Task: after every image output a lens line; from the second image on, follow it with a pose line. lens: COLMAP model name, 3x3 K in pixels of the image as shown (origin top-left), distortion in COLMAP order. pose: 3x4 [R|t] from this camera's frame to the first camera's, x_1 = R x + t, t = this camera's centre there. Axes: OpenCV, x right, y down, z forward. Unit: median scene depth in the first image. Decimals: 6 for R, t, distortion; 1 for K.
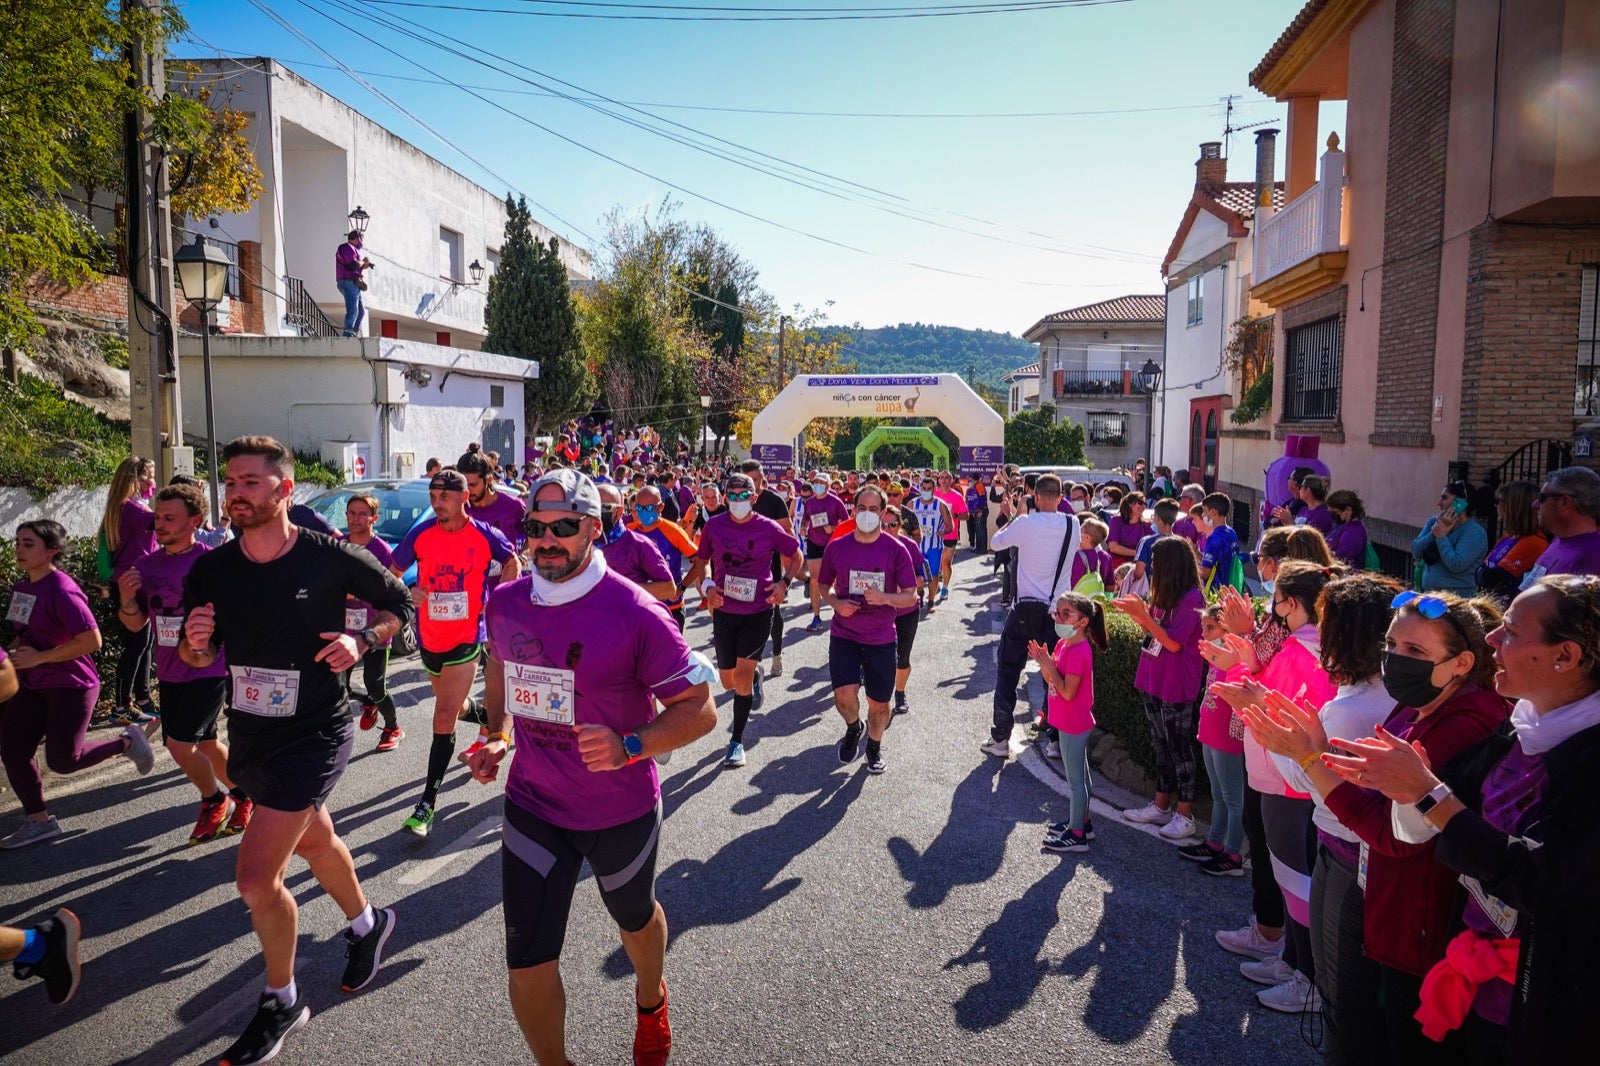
lens RADIAL K [[1099.9, 0, 798.2], [0, 1099.9, 529.2], [0, 0, 1]] dist [0.004120, -0.005356]
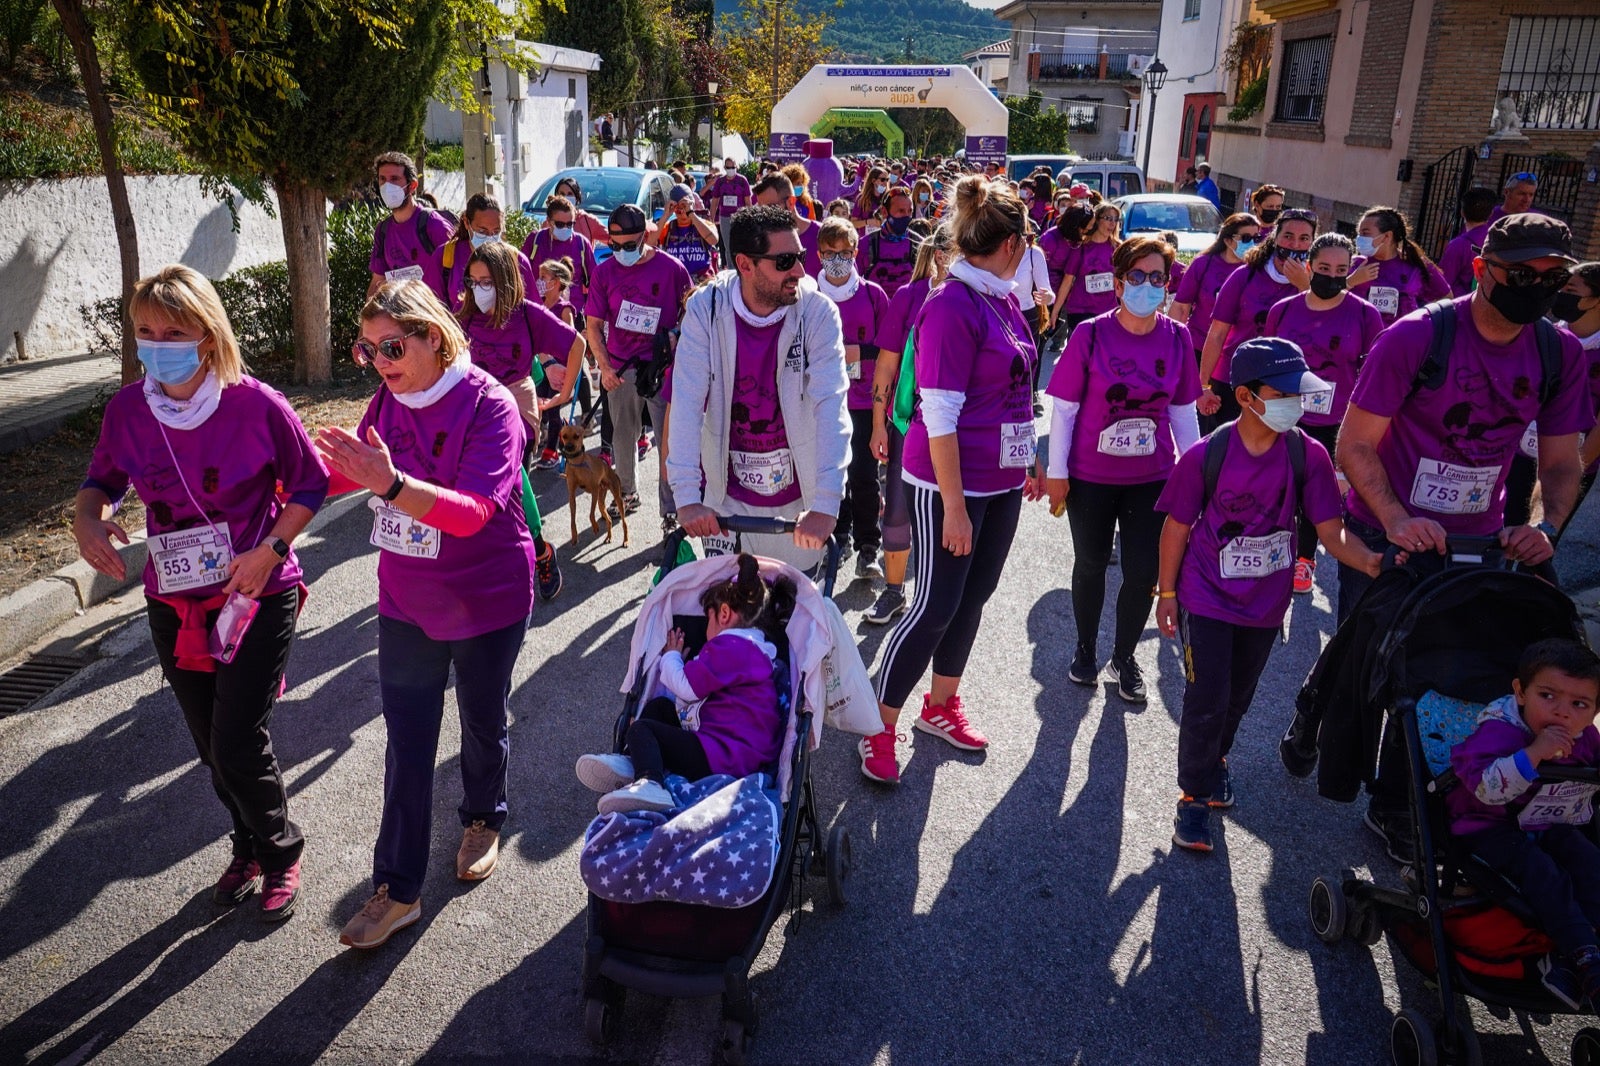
lens RADIAL K [[1185.9, 0, 732.1], [0, 1185.9, 490.1], [0, 0, 1]] dist [-0.008008, 0.002401]
pose [[0.999650, -0.002221, 0.026370, -0.116561], [-0.003671, 0.975200, 0.221295, 0.007197], [-0.026208, -0.221314, 0.974850, -0.209511]]
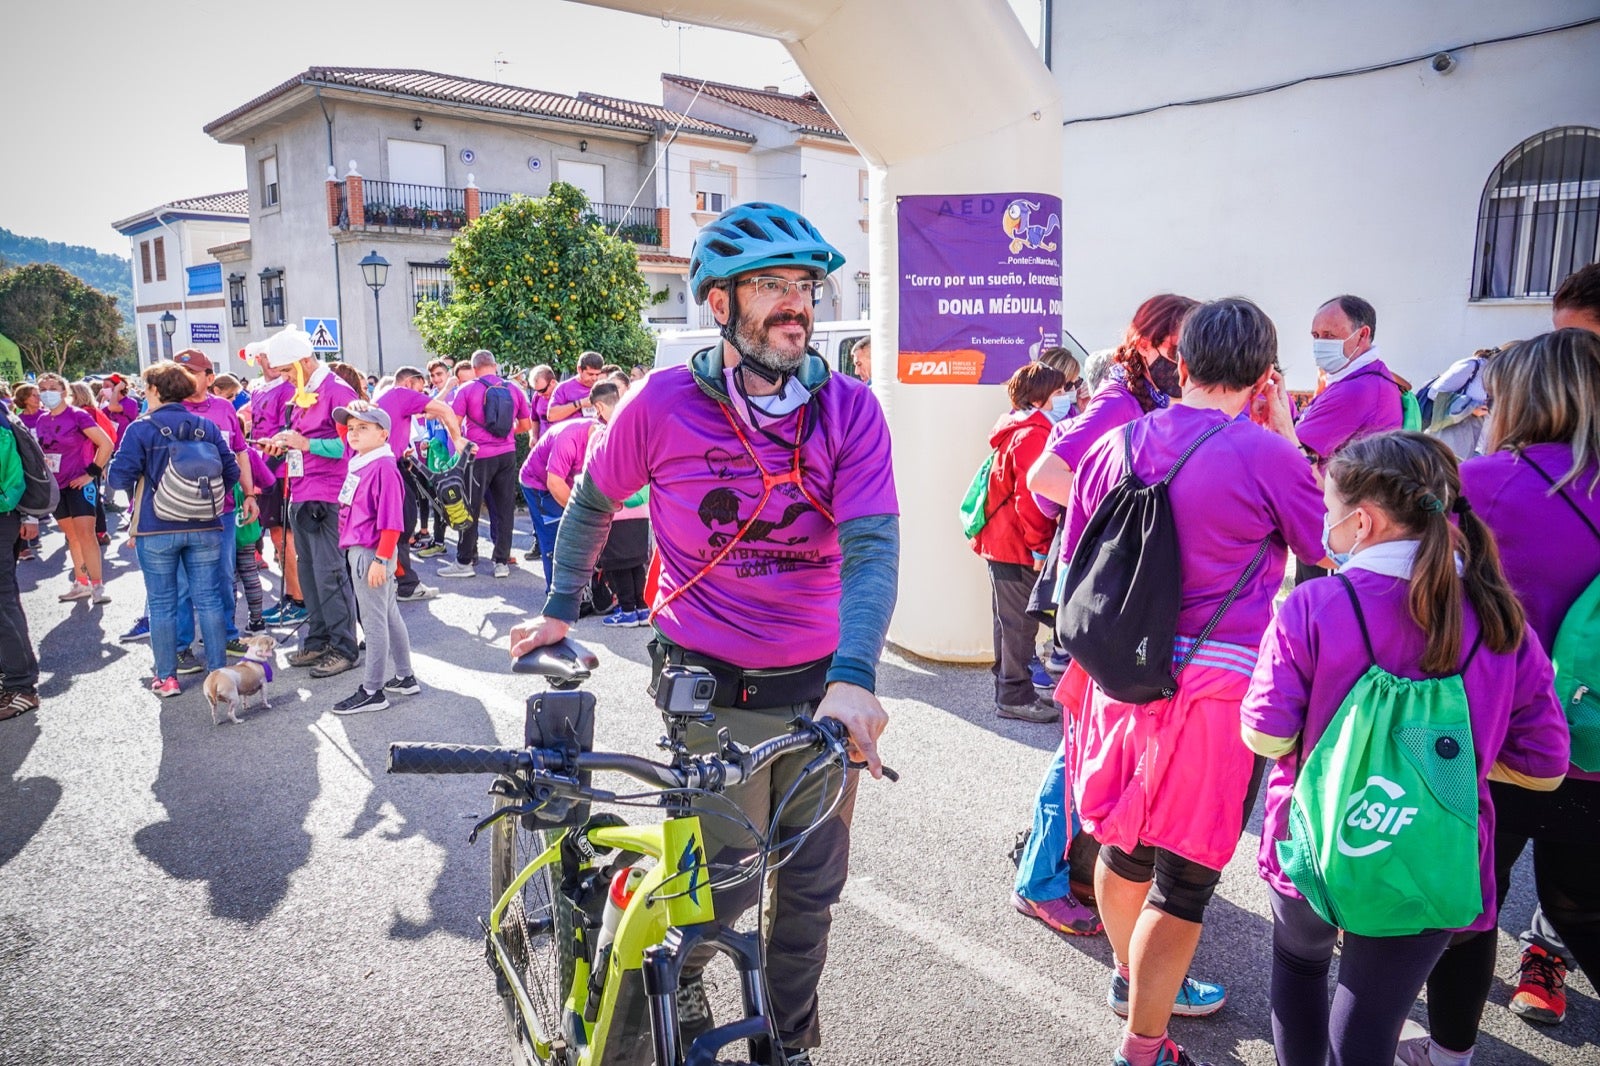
lens RADIAL K [[1111.9, 0, 792.1], [0, 1111.9, 519.8], [0, 0, 1]] dist [0.003887, -0.006802]
pose [[0.688701, -0.114893, 0.715884, -0.028066], [0.066084, 0.993202, 0.095824, -0.036143], [-0.722027, -0.018686, 0.691612, 0.875294]]
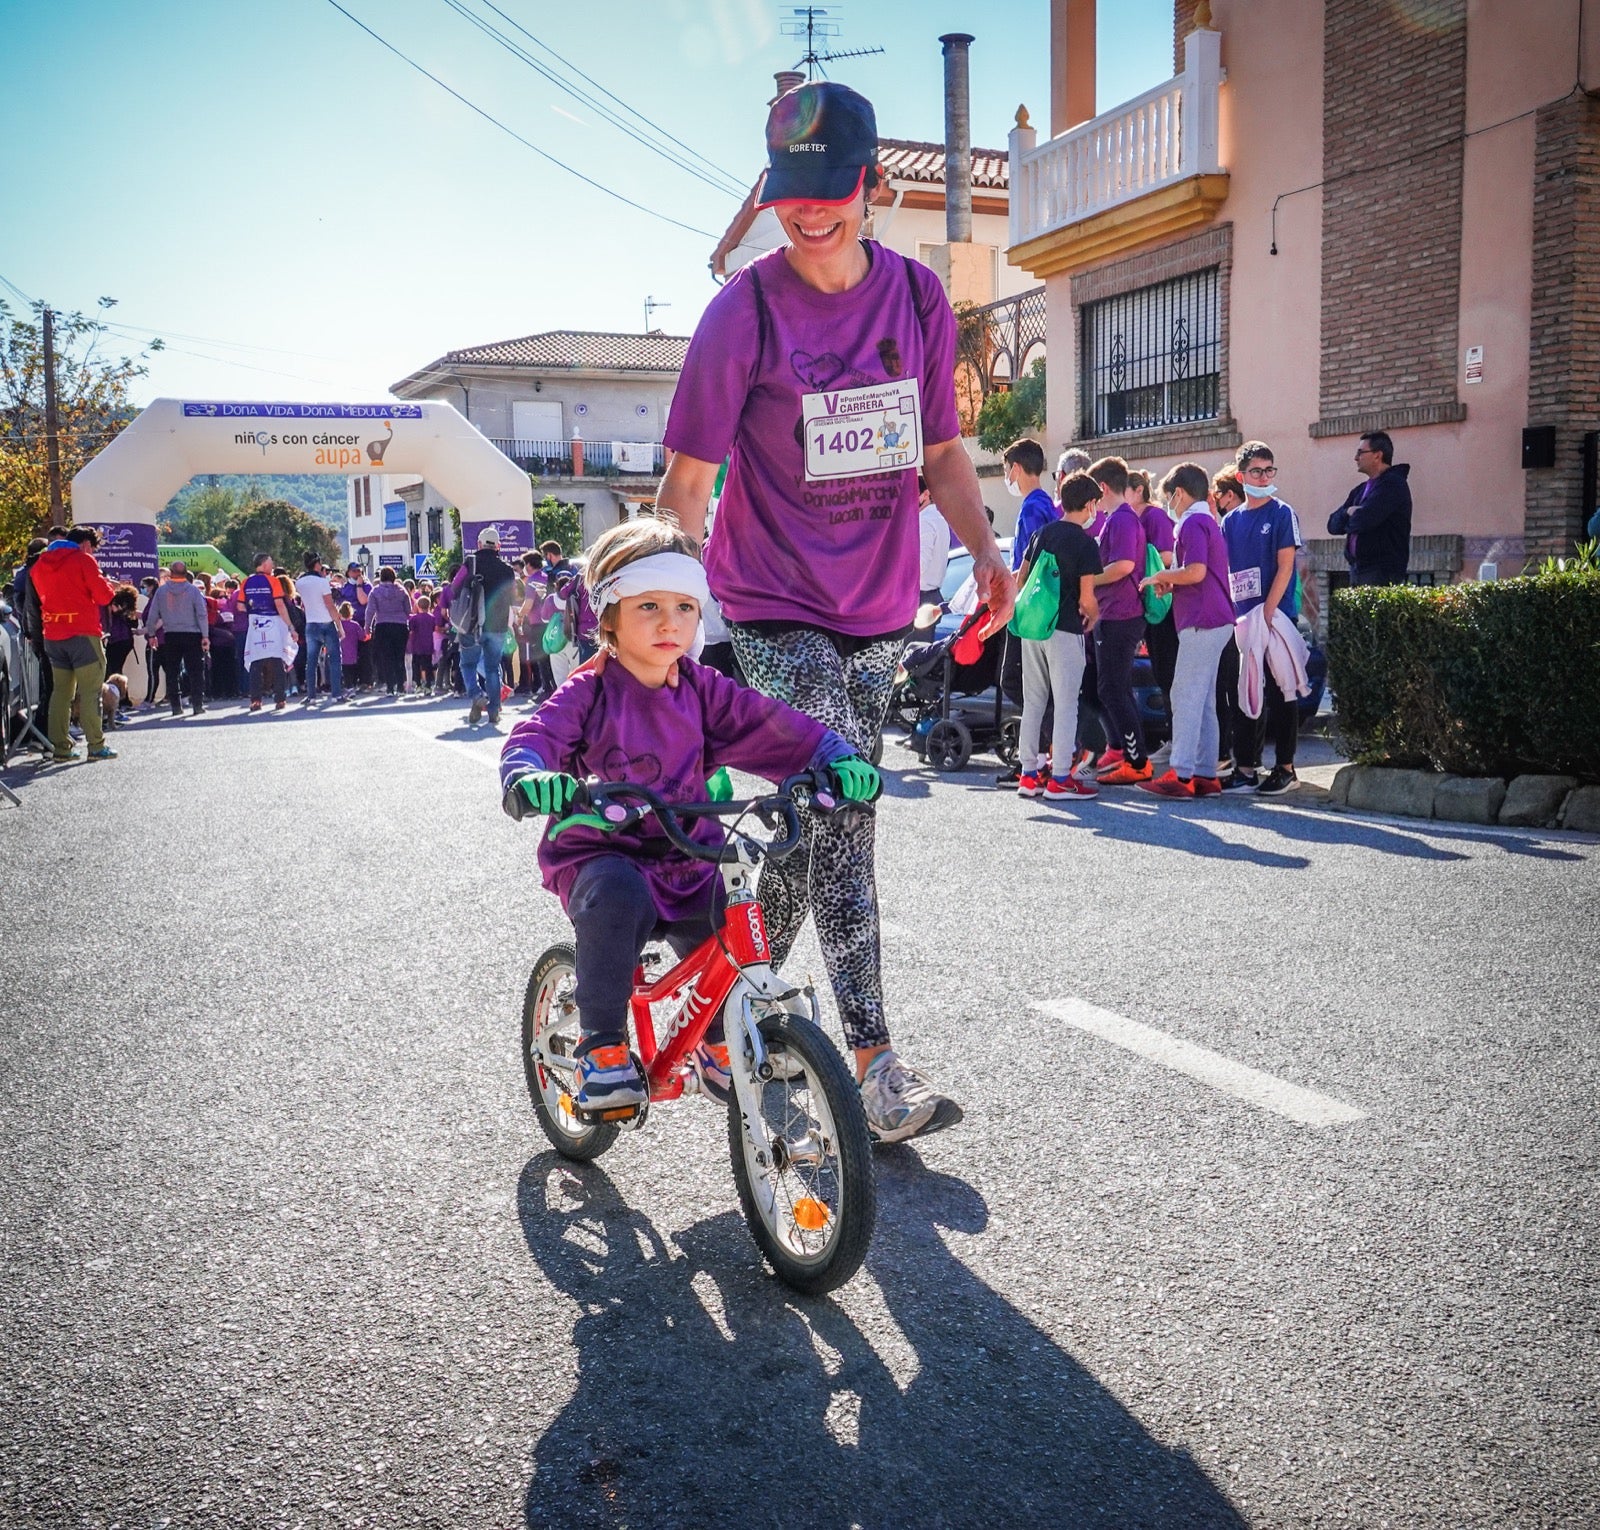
lens RADIAL K [[1643.6, 0, 852.7], [0, 1643.6, 727.7], [0, 0, 1]] dist [0.007275, 0.001440]
pose [[0.857053, -0.070273, 0.510413, -0.140600], [0.067852, 0.997421, 0.023391, 0.031187], [-0.510740, 0.014585, 0.859611, 0.113571]]
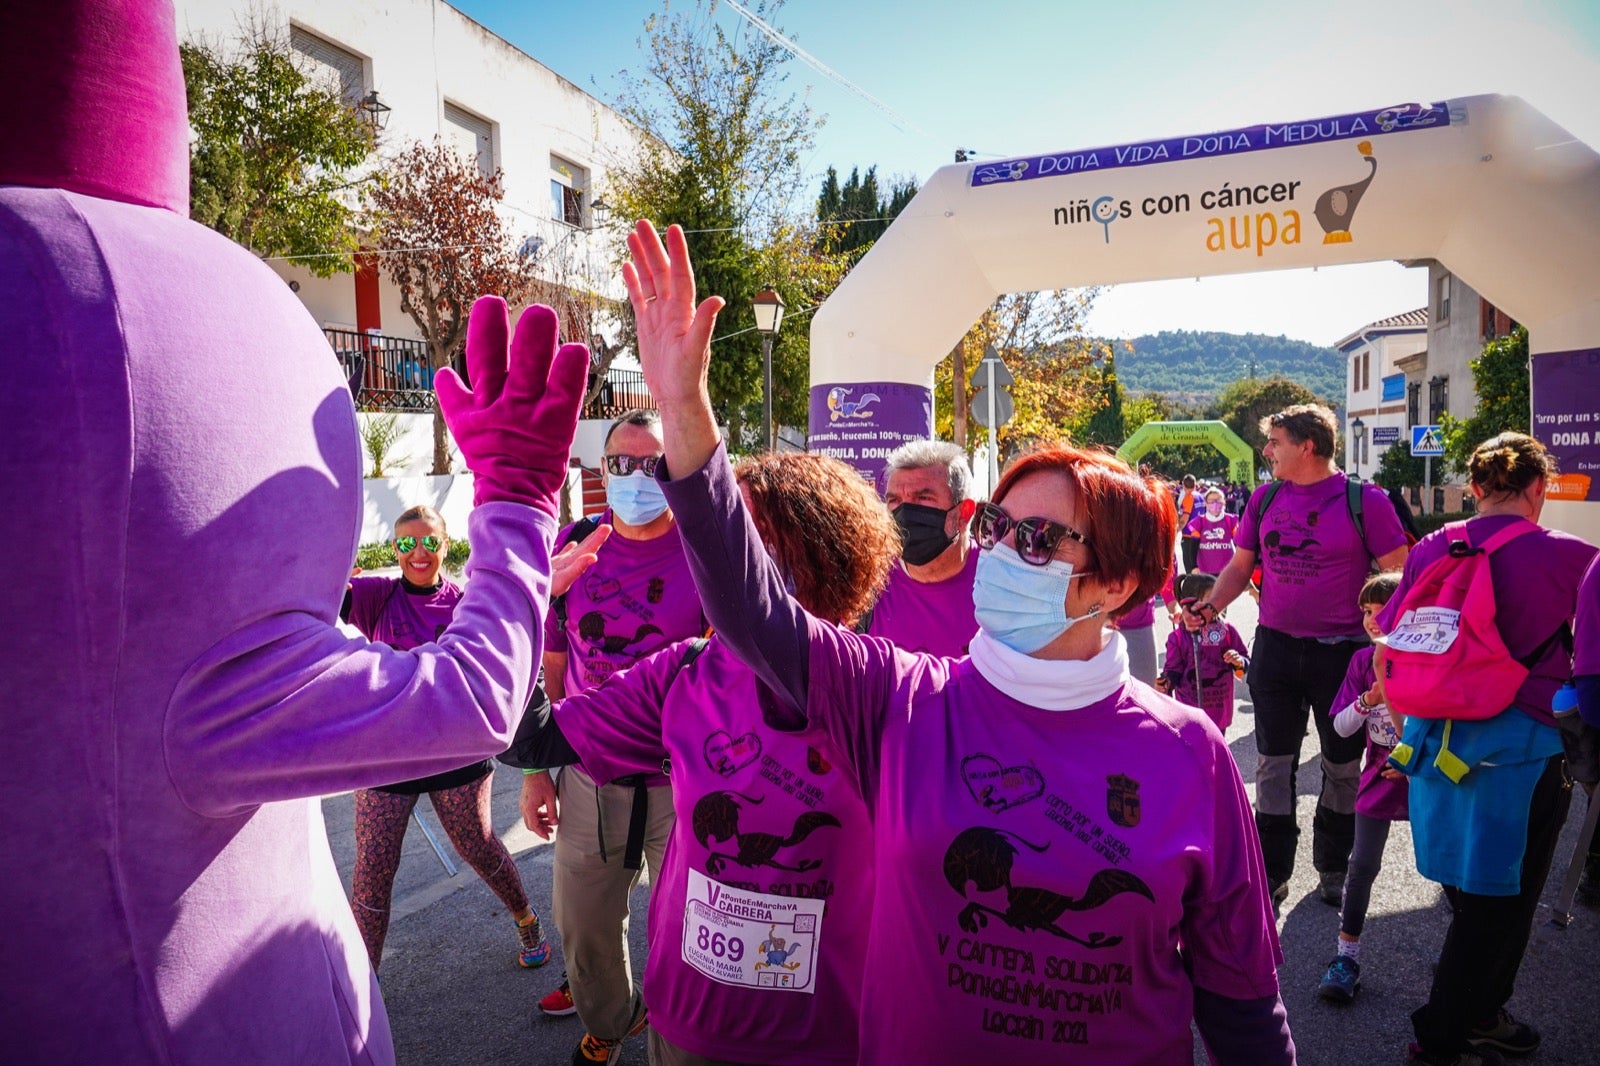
lens RADIAL K [[1103.7, 0, 799.3], [0, 1103.7, 523.5], [0, 0, 1]] dist [-0.002098, -0.001302]
pose [[0.974686, -0.012610, -0.223223, 0.030593], [0.007088, 0.999649, -0.025521, -0.028455], [0.223466, 0.023292, 0.974433, 0.702371]]
